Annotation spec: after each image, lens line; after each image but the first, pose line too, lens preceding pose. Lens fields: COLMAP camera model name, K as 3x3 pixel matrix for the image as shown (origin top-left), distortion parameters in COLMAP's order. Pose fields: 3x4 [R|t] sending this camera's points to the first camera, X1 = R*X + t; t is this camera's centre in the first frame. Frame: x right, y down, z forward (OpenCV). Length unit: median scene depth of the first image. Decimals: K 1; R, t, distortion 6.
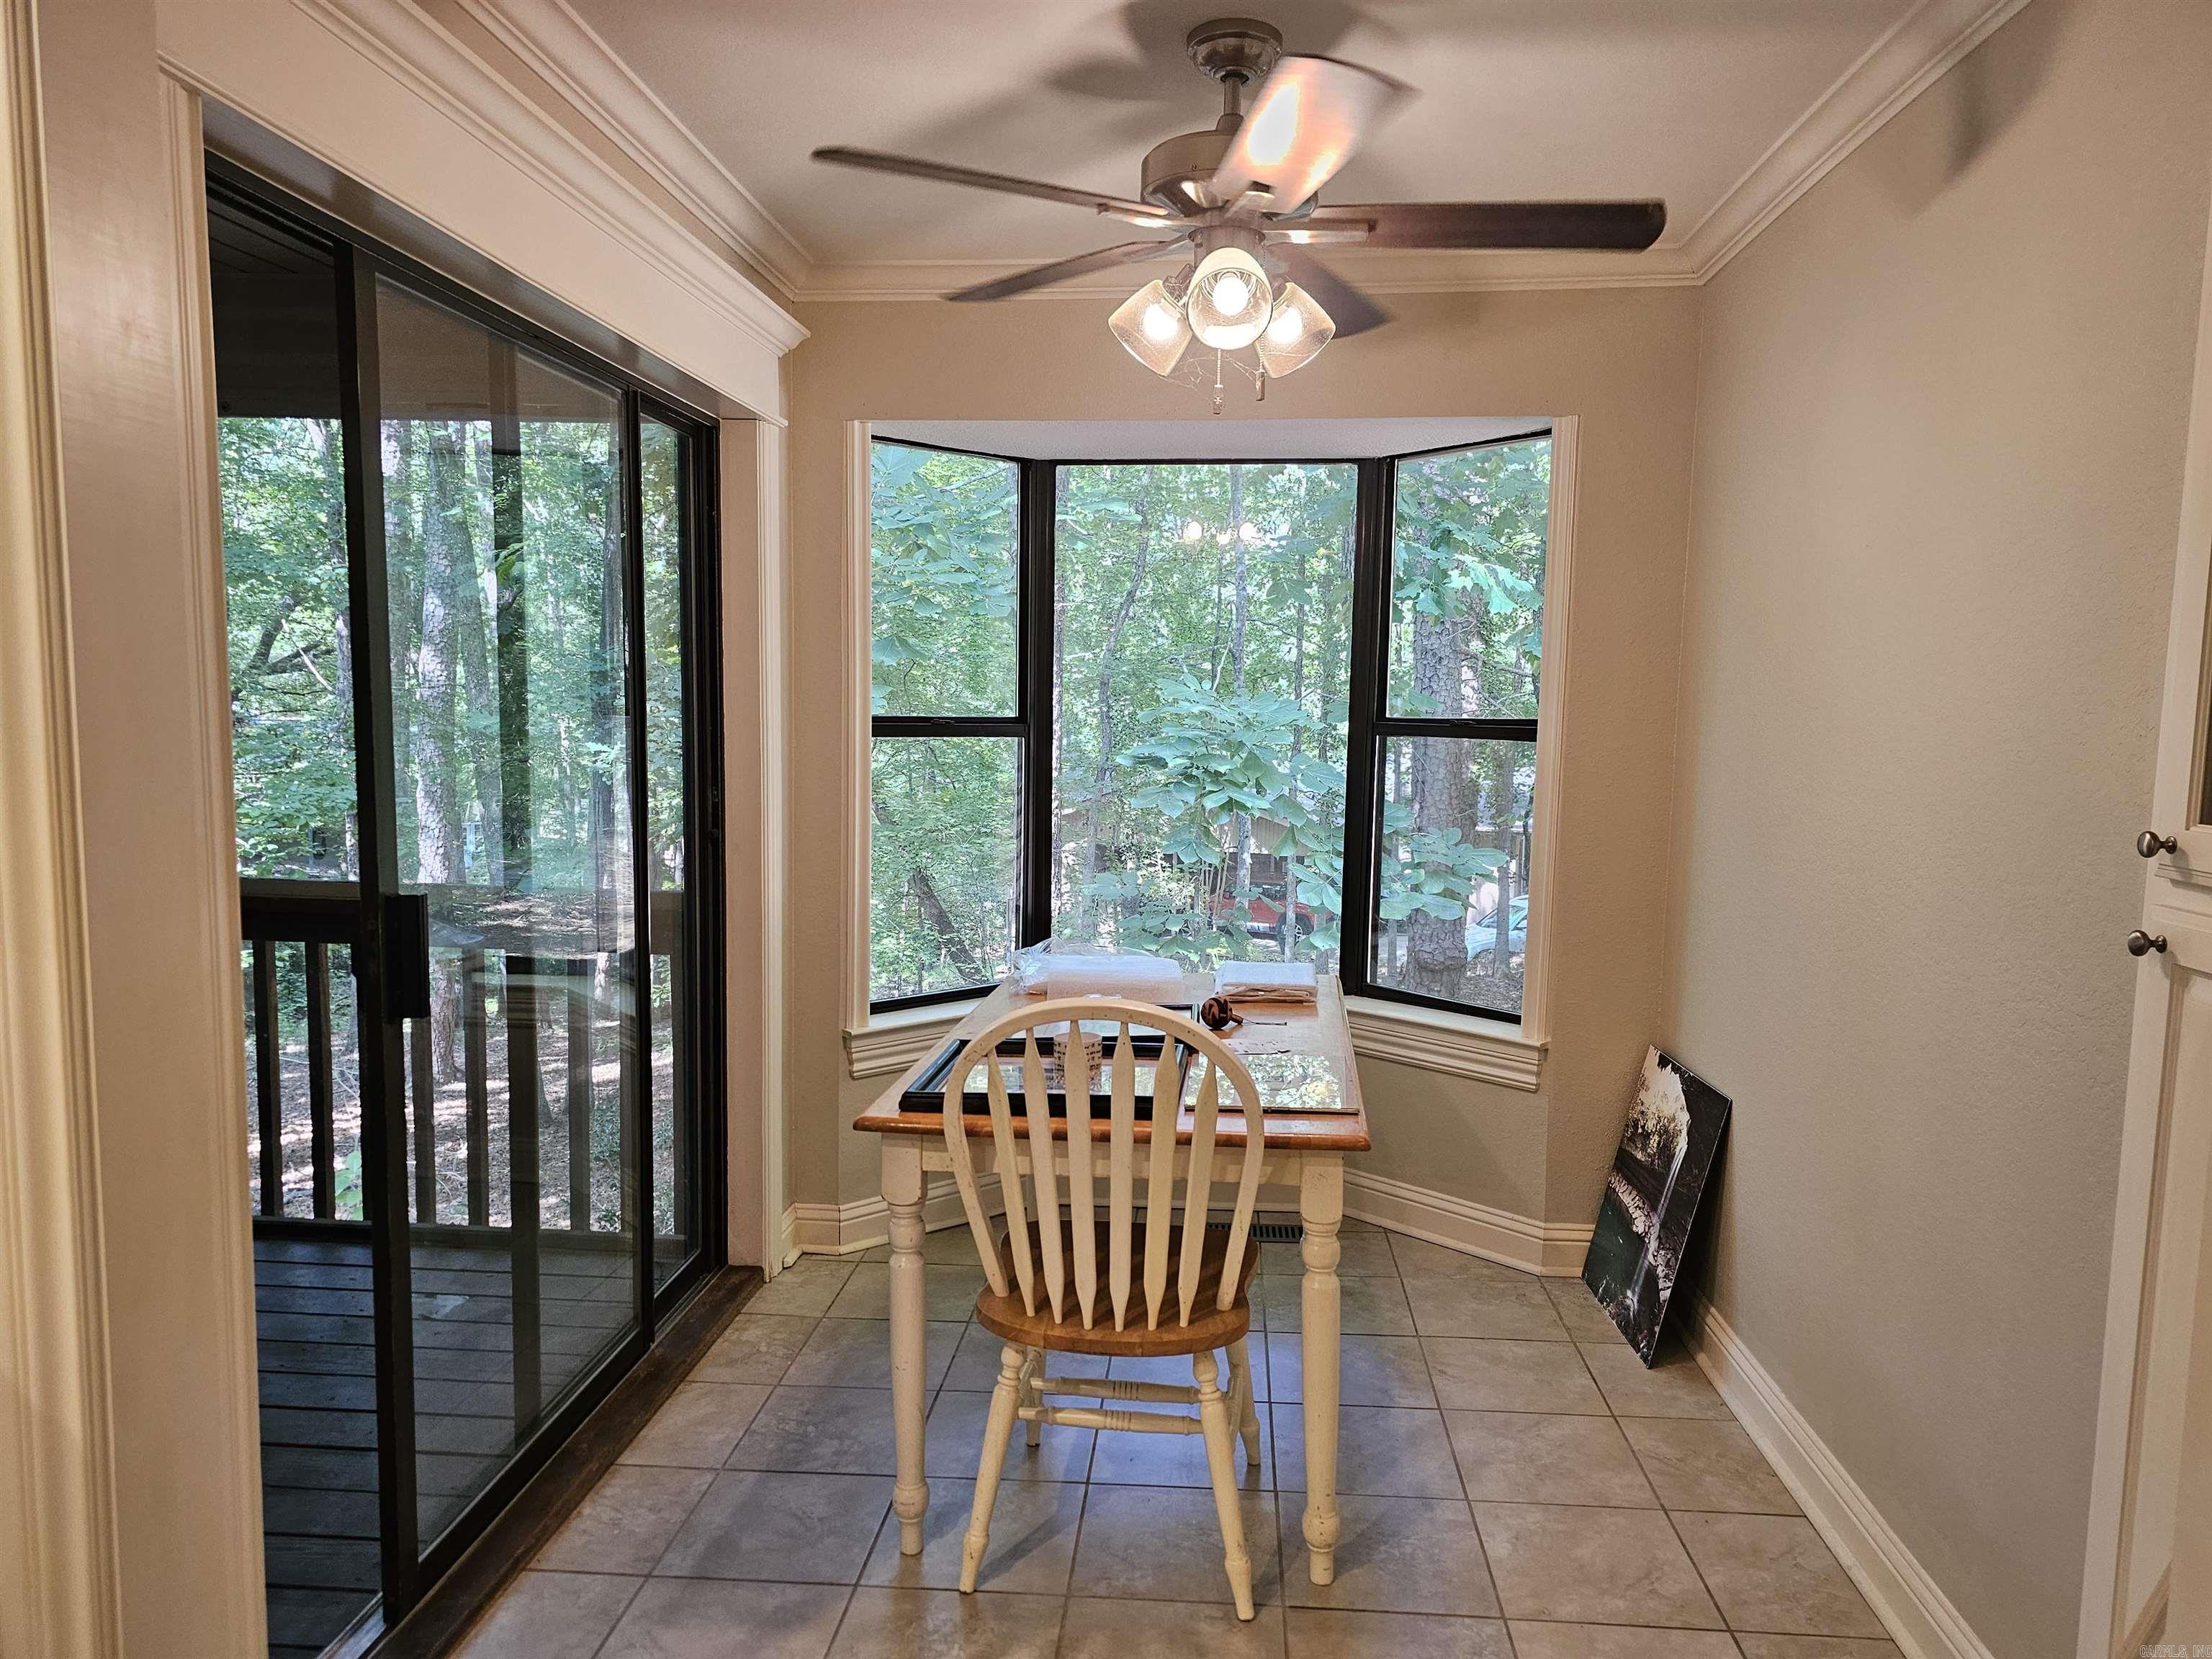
lens RADIAL K [[1481.5, 0, 1100.5], [0, 1481.5, 843.9], [0, 0, 1]] dist [0.066371, -0.054865]
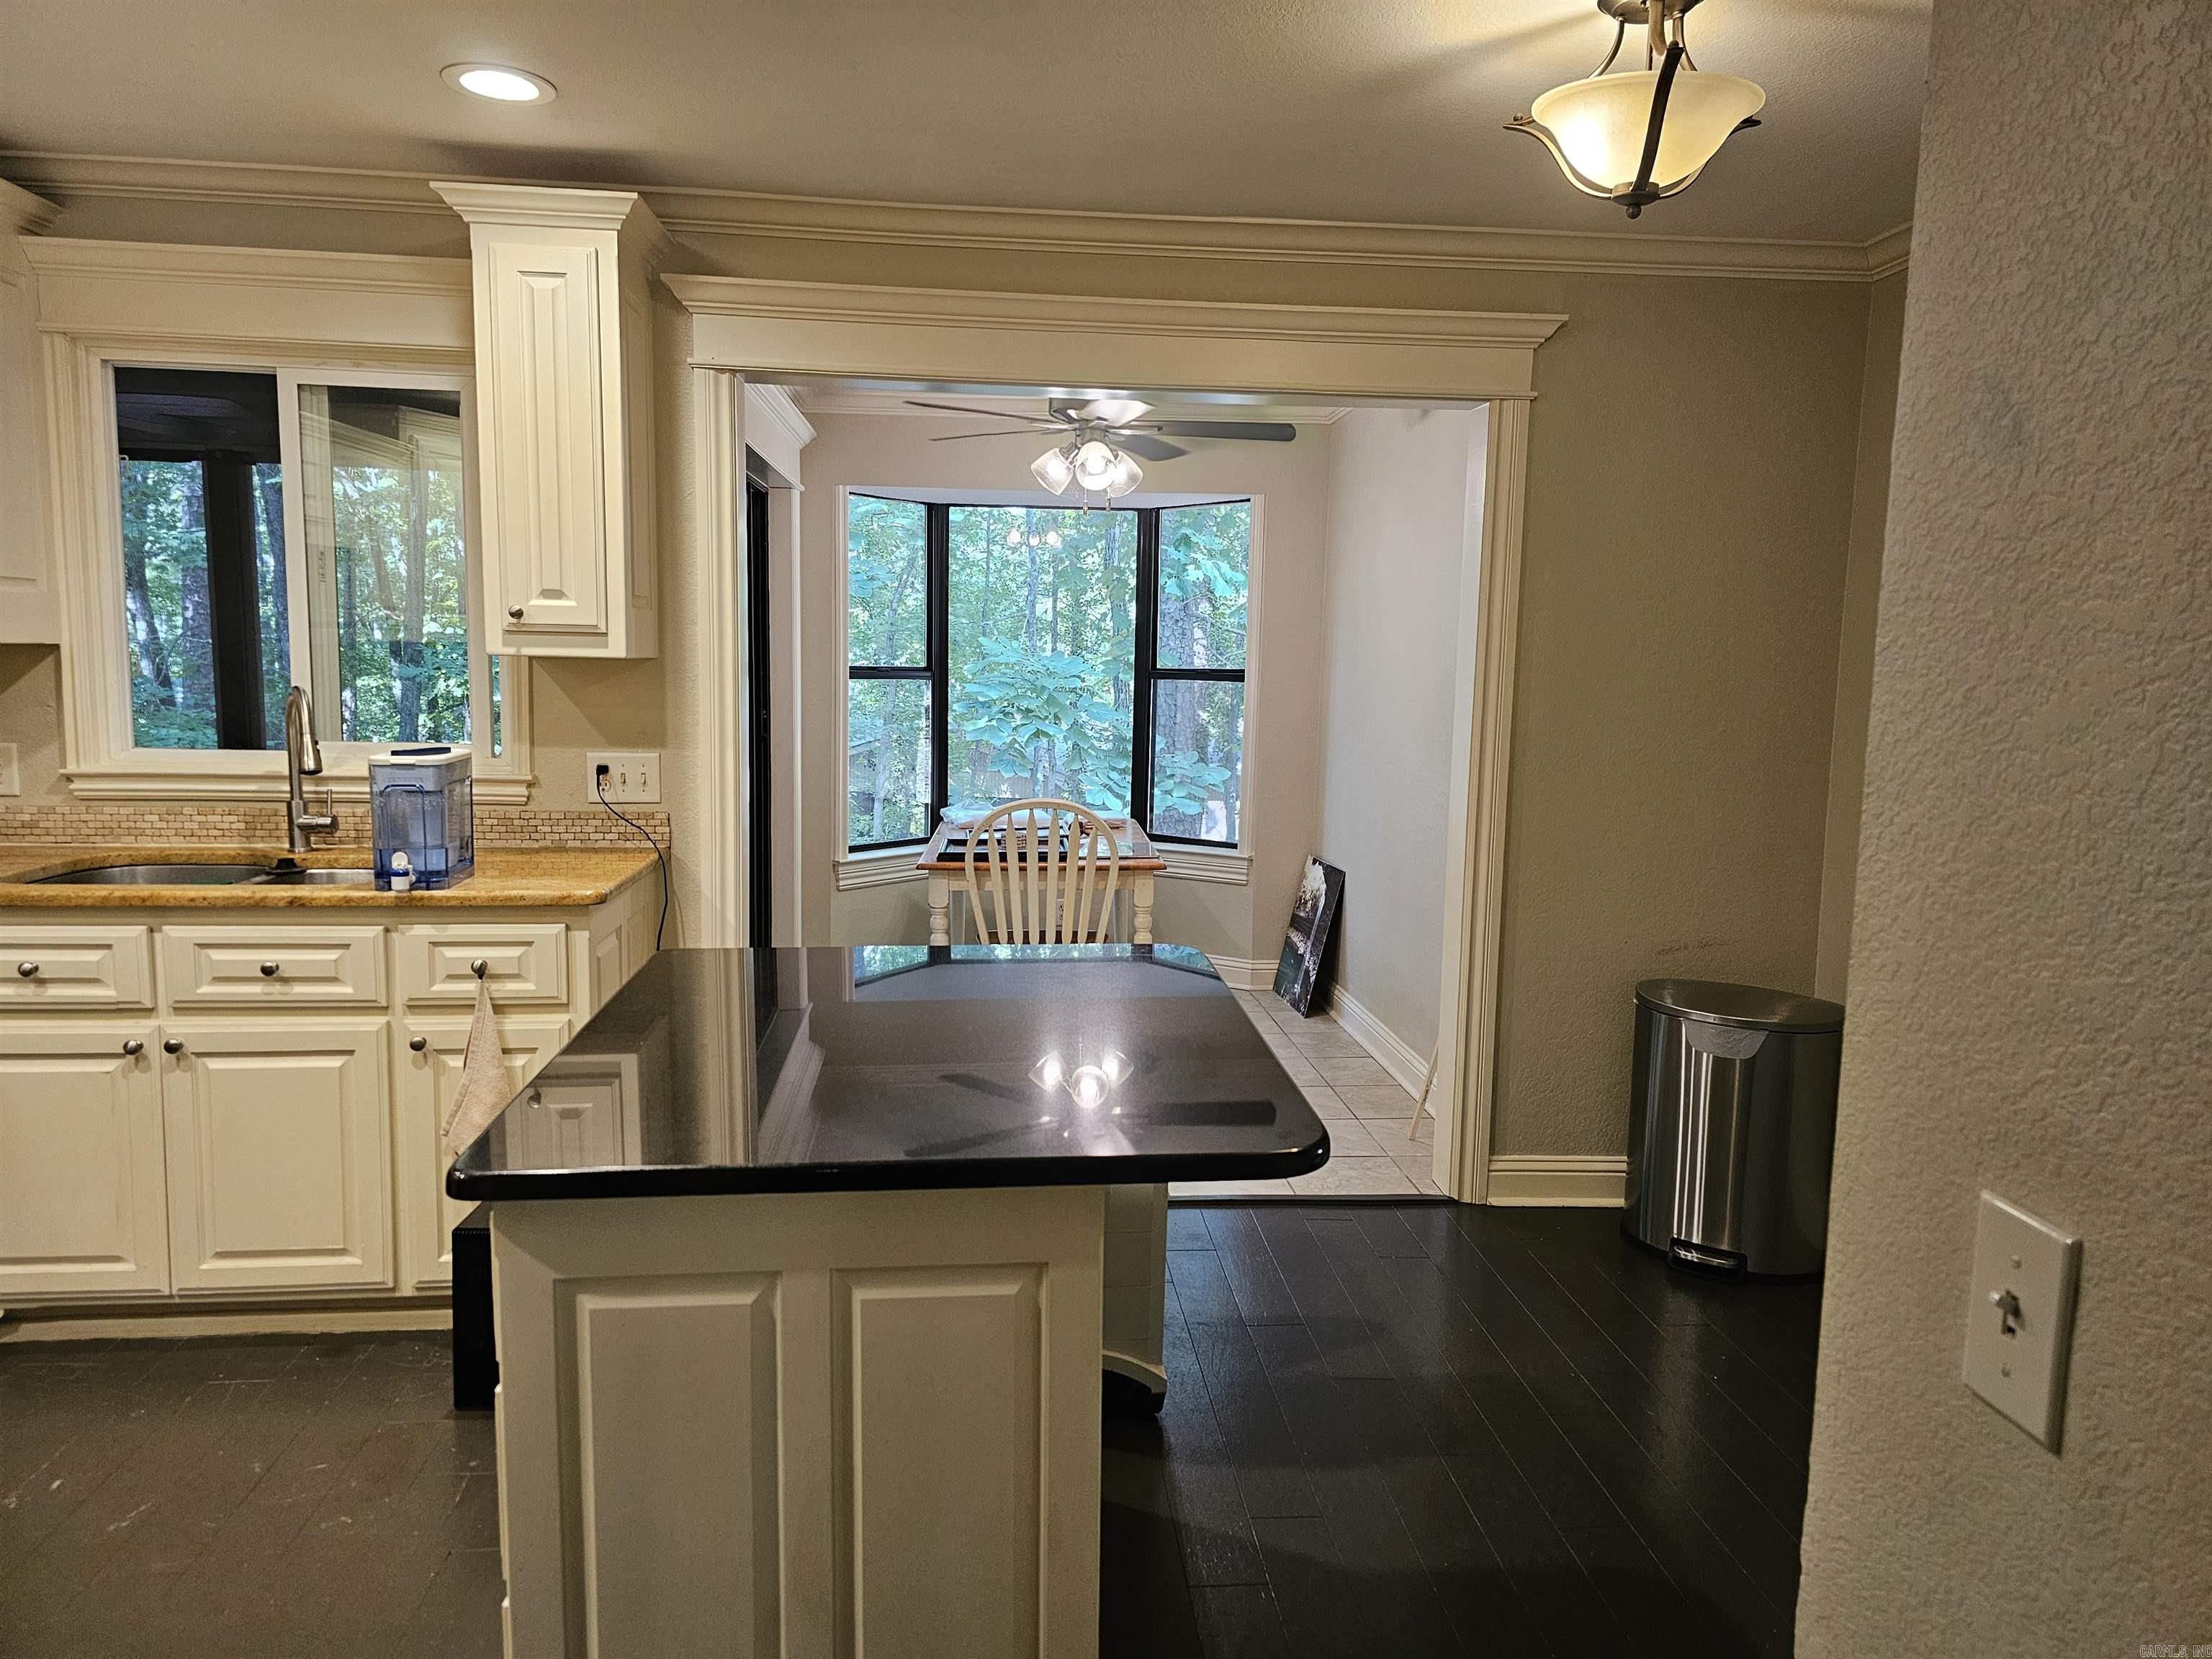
lens RADIAL K [[1481.5, 0, 1128.6], [0, 1481.5, 822.0], [0, 0, 1]] dist [0.066371, -0.054865]
pose [[0.980701, -0.018600, 0.194625, -0.171032], [0.015274, 0.999711, 0.018573, 0.057432], [-0.194914, -0.015242, 0.980702, -0.640201]]
